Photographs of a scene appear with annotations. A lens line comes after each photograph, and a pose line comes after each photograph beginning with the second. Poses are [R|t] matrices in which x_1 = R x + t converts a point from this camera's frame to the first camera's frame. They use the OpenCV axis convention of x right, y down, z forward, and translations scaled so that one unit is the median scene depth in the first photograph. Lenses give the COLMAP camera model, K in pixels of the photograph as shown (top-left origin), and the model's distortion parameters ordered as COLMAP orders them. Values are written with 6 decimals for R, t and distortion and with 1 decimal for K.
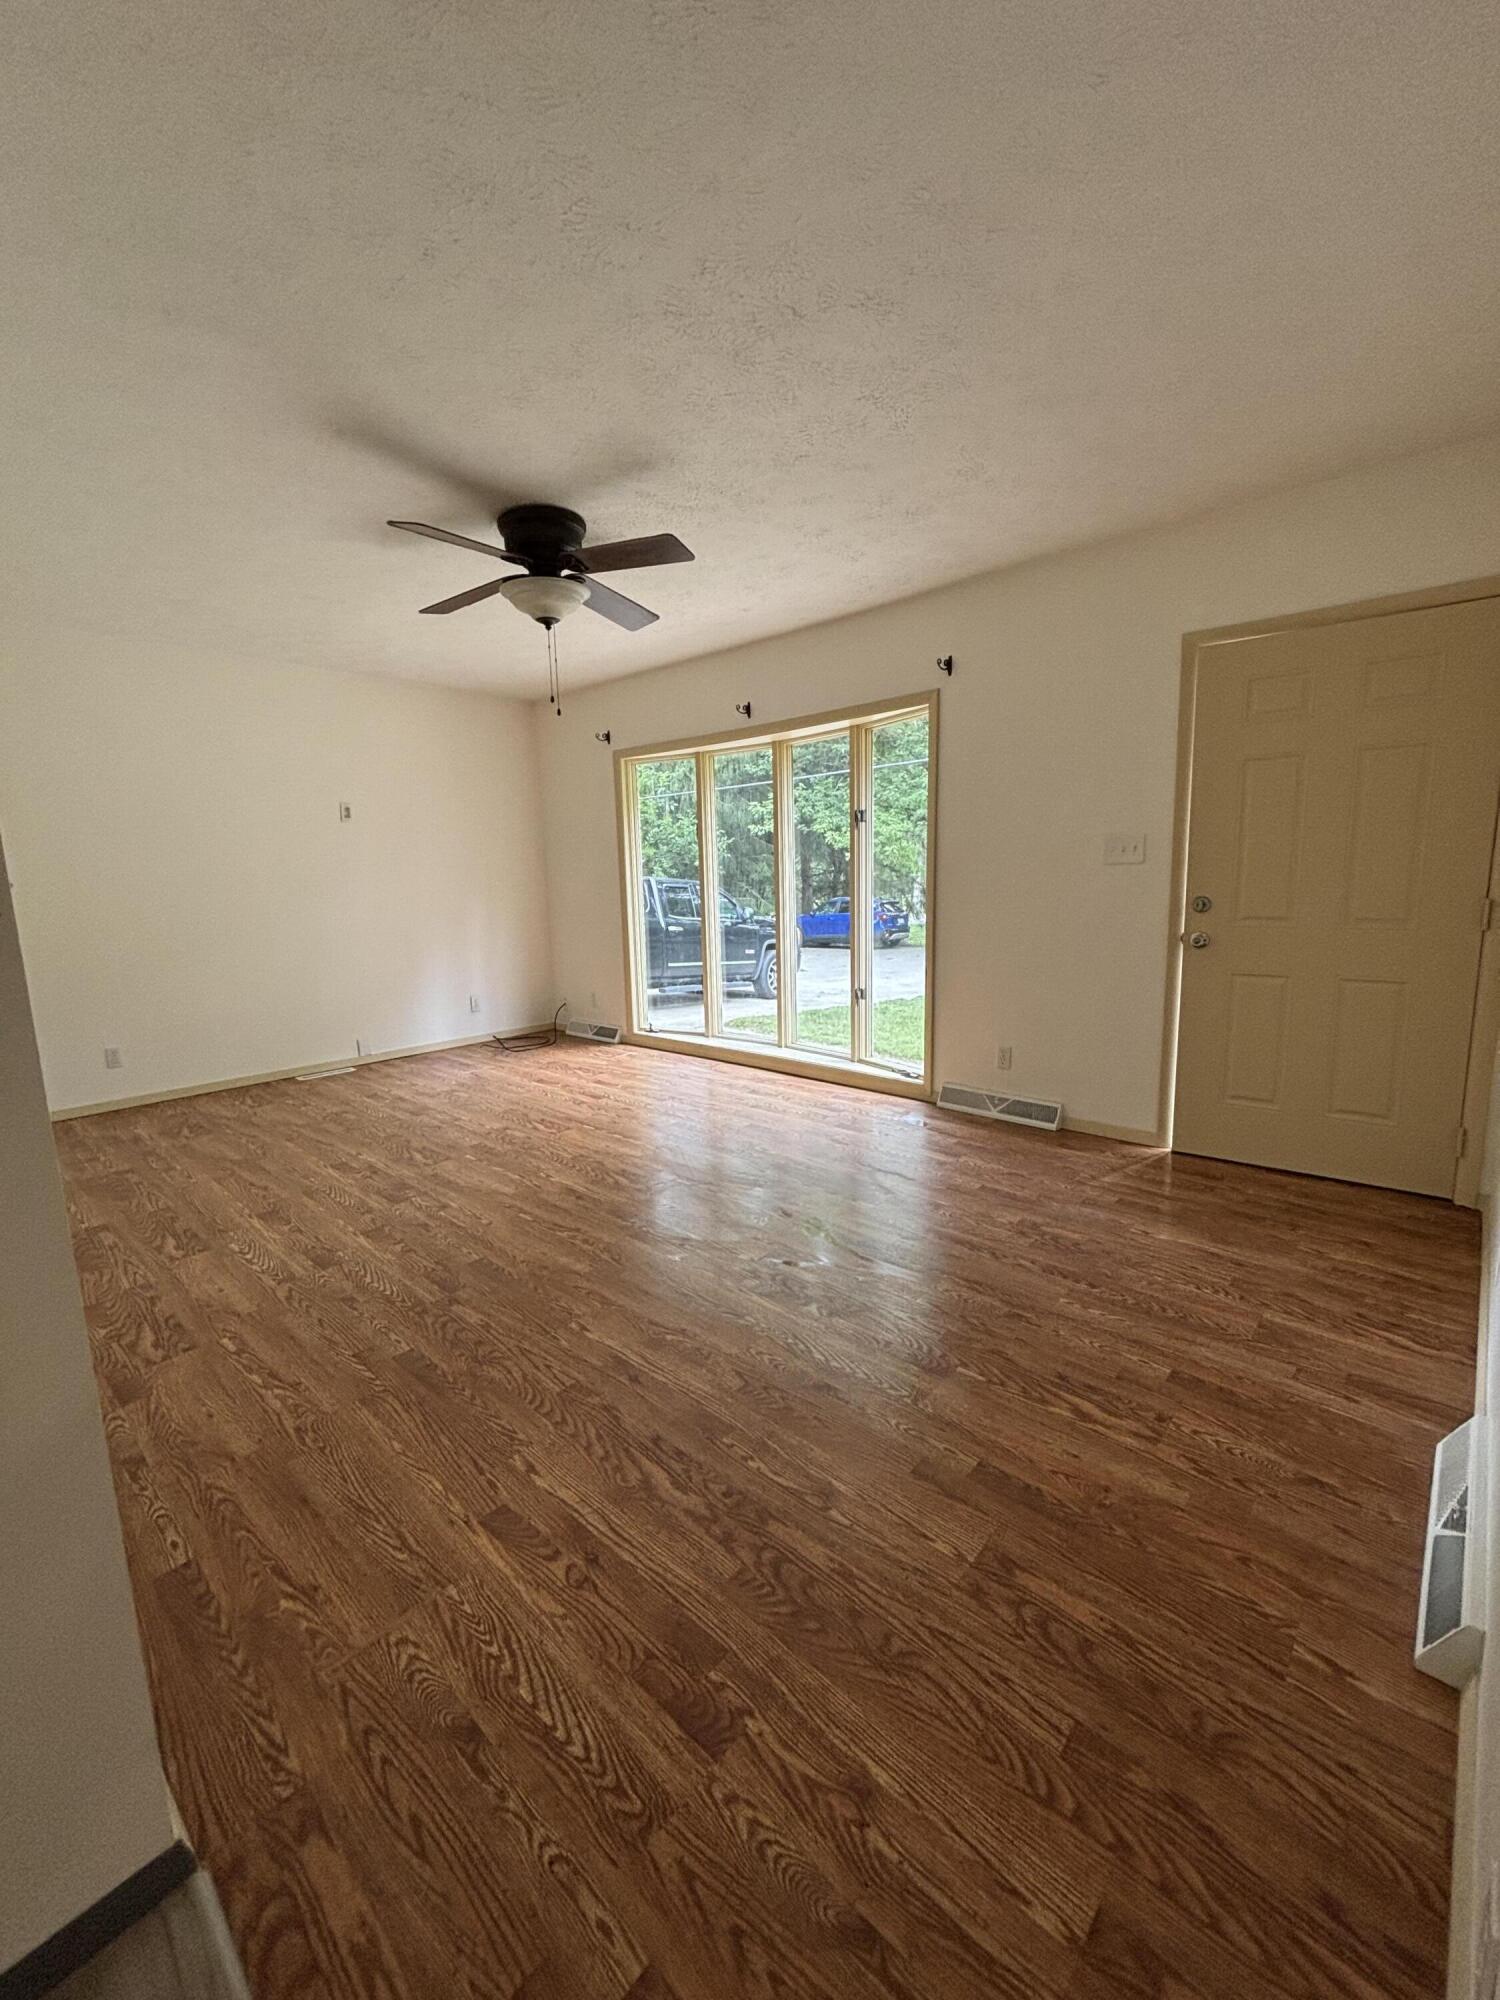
lens RADIAL K [[811.7, 0, 768.0], [0, 811.7, 999.1], [0, 0, 1]] dist [-0.012092, -0.000043]
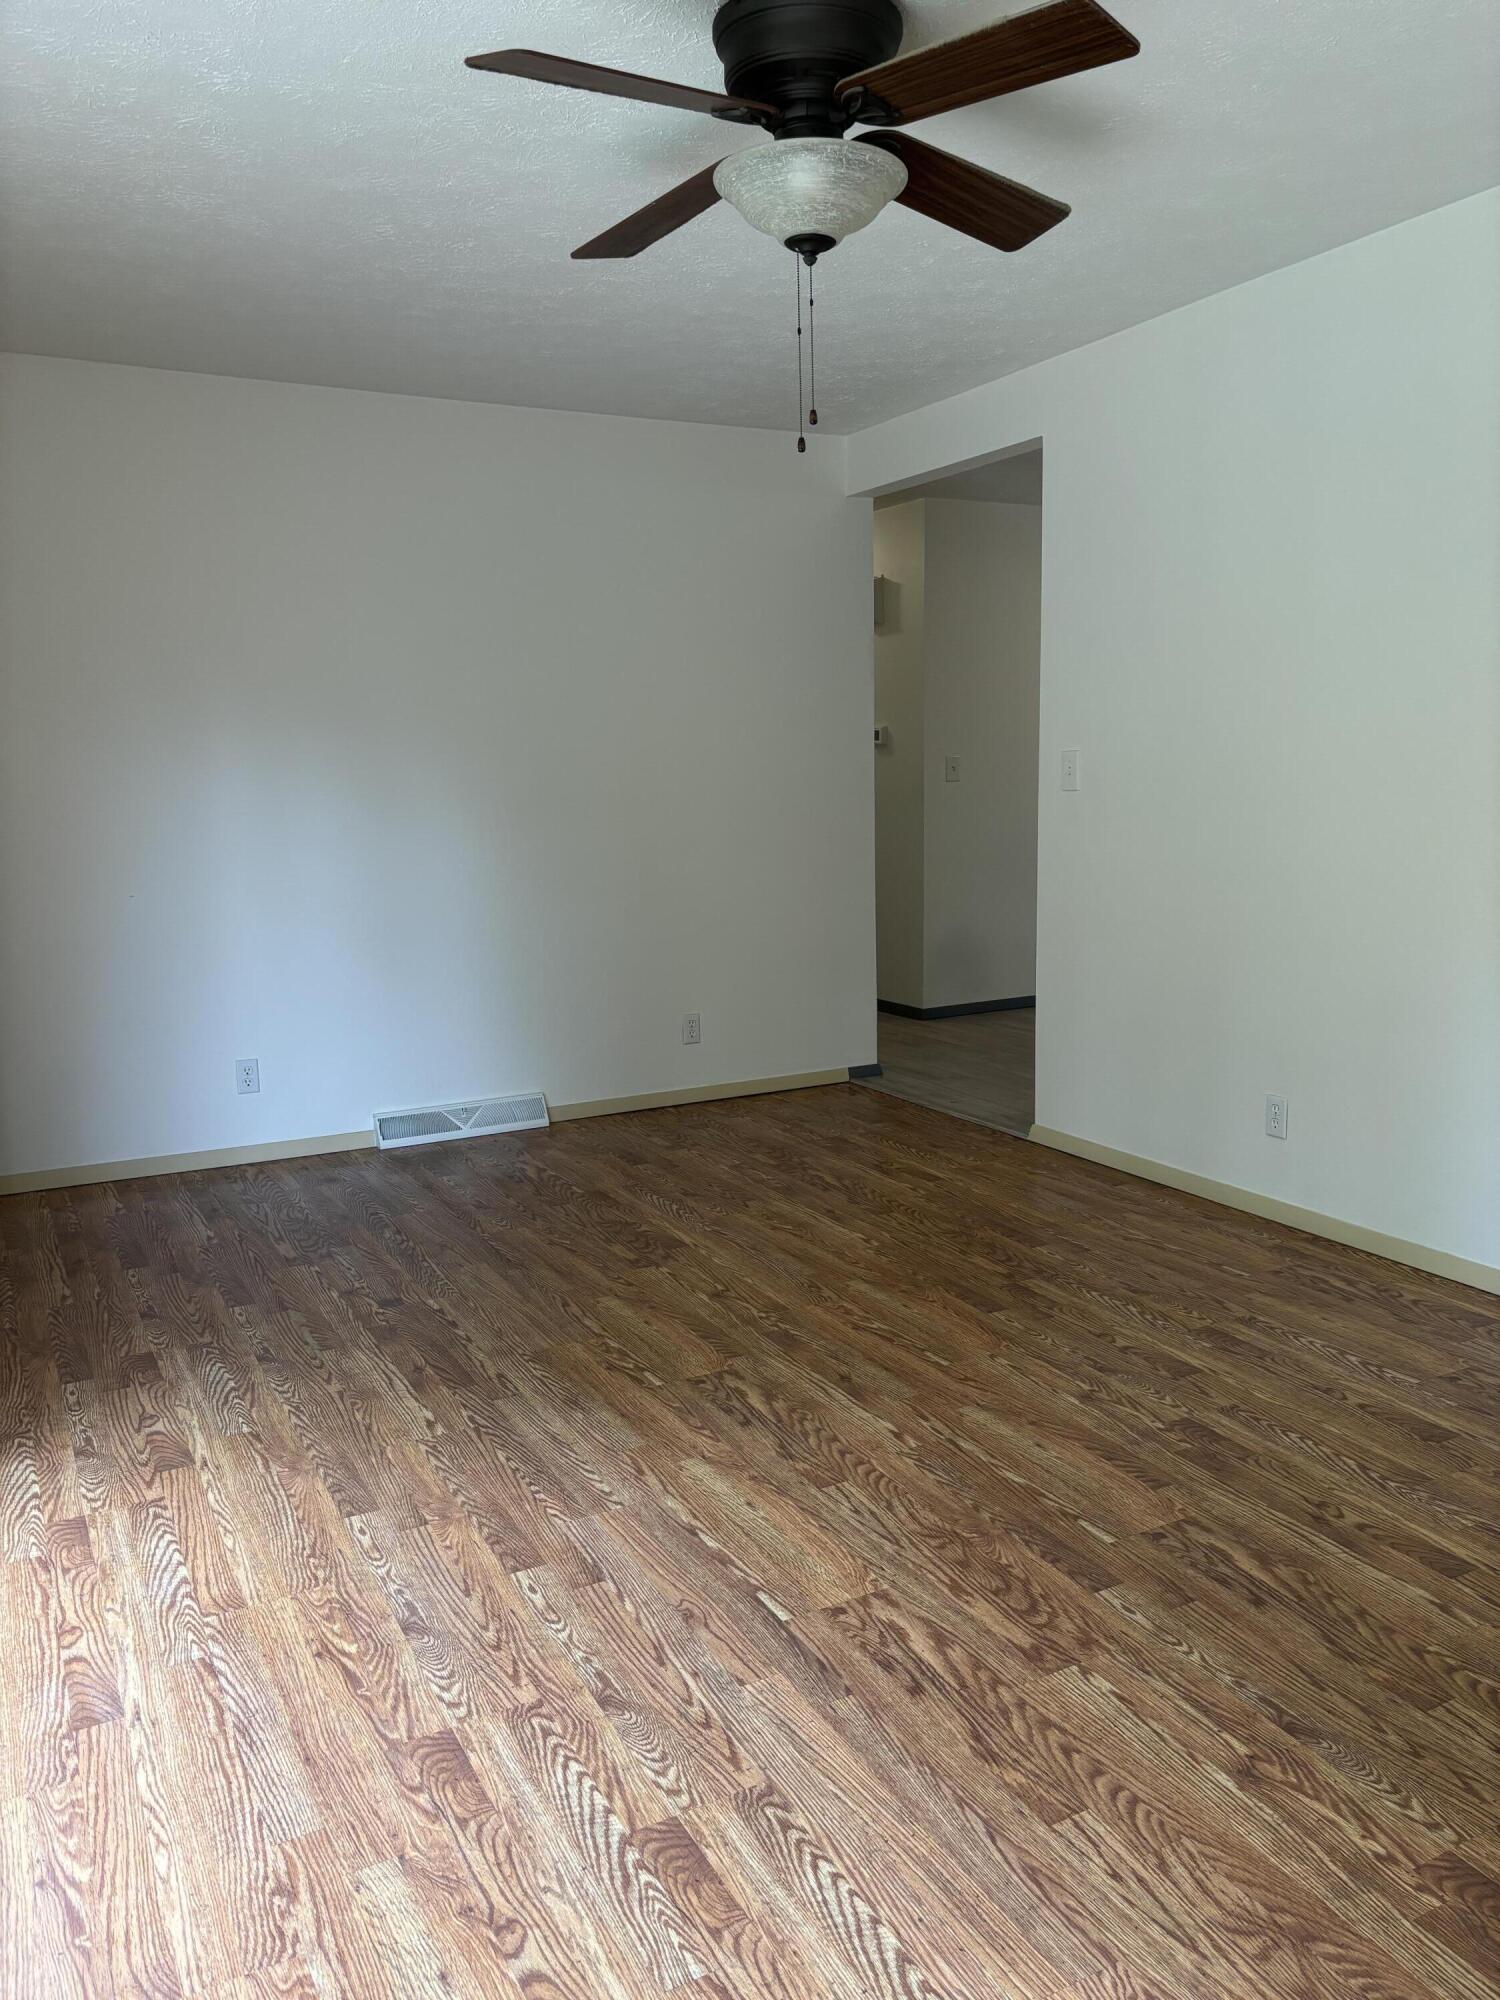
lens RADIAL K [[1506.7, 0, 750.0], [0, 1506.7, 1000.0], [0, 0, 1]] dist [0.080096, -0.099752]
pose [[-0.933524, -0.014921, 0.358203, -0.537423], [0.097678, 0.950751, 0.294163, -0.309471], [-0.344951, 0.309597, -0.886092, 1.853116]]
